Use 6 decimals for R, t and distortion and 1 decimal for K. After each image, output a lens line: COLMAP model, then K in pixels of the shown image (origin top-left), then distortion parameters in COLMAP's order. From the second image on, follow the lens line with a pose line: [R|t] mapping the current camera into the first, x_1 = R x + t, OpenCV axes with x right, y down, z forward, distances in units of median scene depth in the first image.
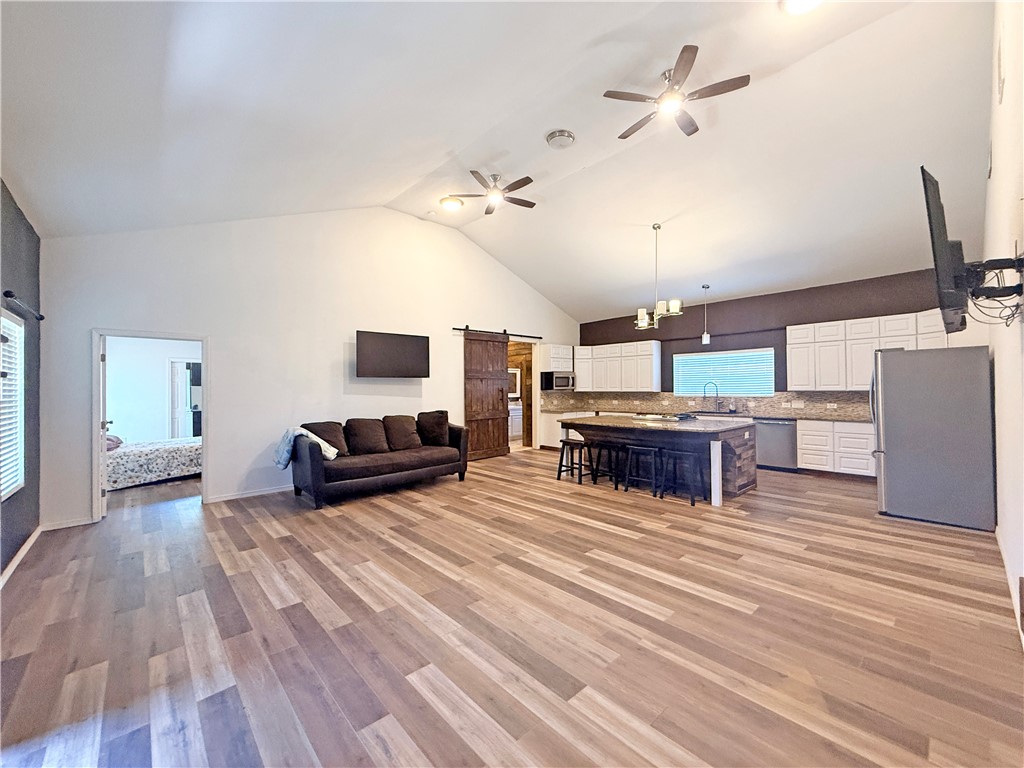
lens RADIAL K [[410.1, 0, 511.3], [0, 410.1, 387.9], [0, 0, 1]] dist [0.000976, -0.000335]
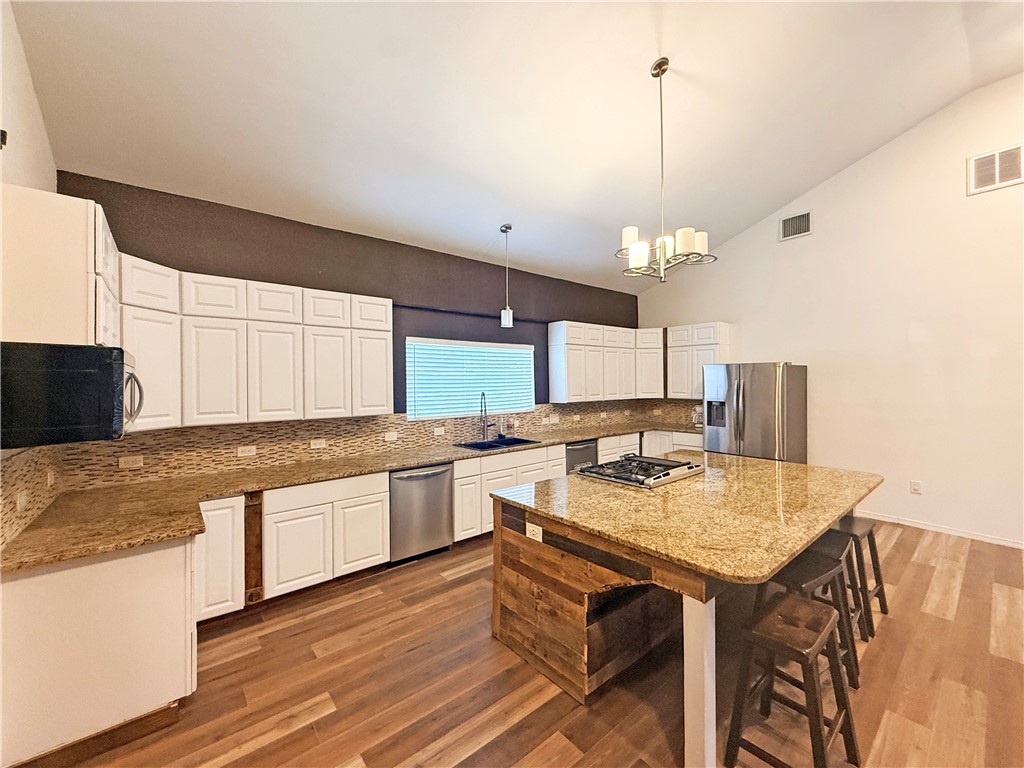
lens RADIAL K [[410.1, 0, 520.2], [0, 410.1, 380.7], [0, 0, 1]] dist [0.000976, -0.000335]
pose [[0.043833, 0.012095, 0.998966, -0.174303], [0.007931, 0.999891, -0.012455, -0.040053], [-0.999007, 0.008469, 0.043732, 1.568552]]
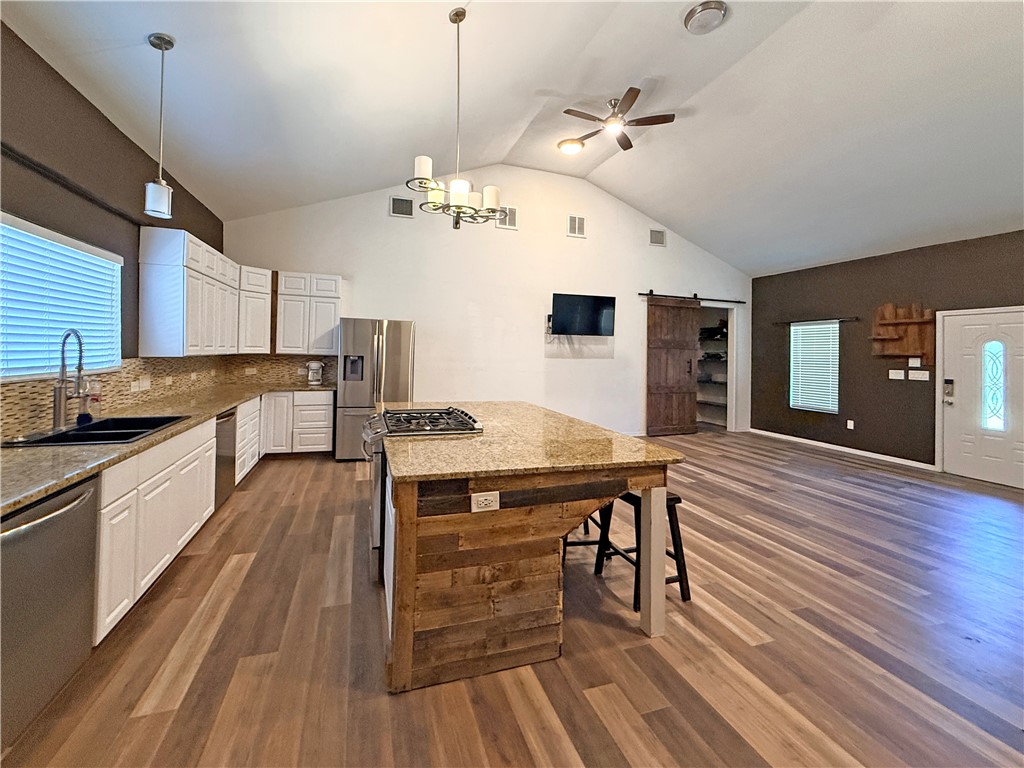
lens RADIAL K [[410.1, 0, 495.6], [0, 410.1, 347.2], [0, 0, 1]] dist [0.000976, -0.000335]
pose [[-0.902971, -0.007259, 0.429641, 0.150321], [-0.015294, 0.999767, -0.015250, -0.004331], [-0.429430, -0.020341, -0.902871, 1.929326]]
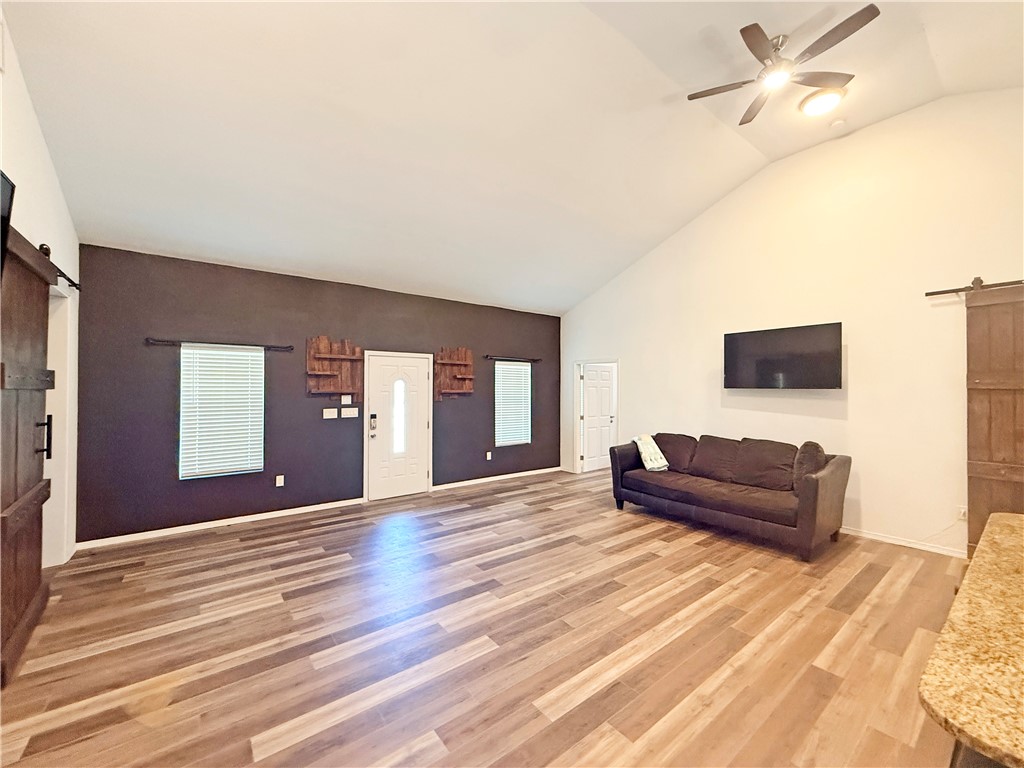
lens RADIAL K [[410.1, 0, 507.4], [0, 410.1, 380.4], [0, 0, 1]] dist [0.000976, -0.000335]
pose [[-0.088618, -0.010277, -0.996013, 0.713292], [-0.004520, 0.999941, -0.009915, -0.044211], [0.996055, 0.003623, -0.088660, 0.846545]]
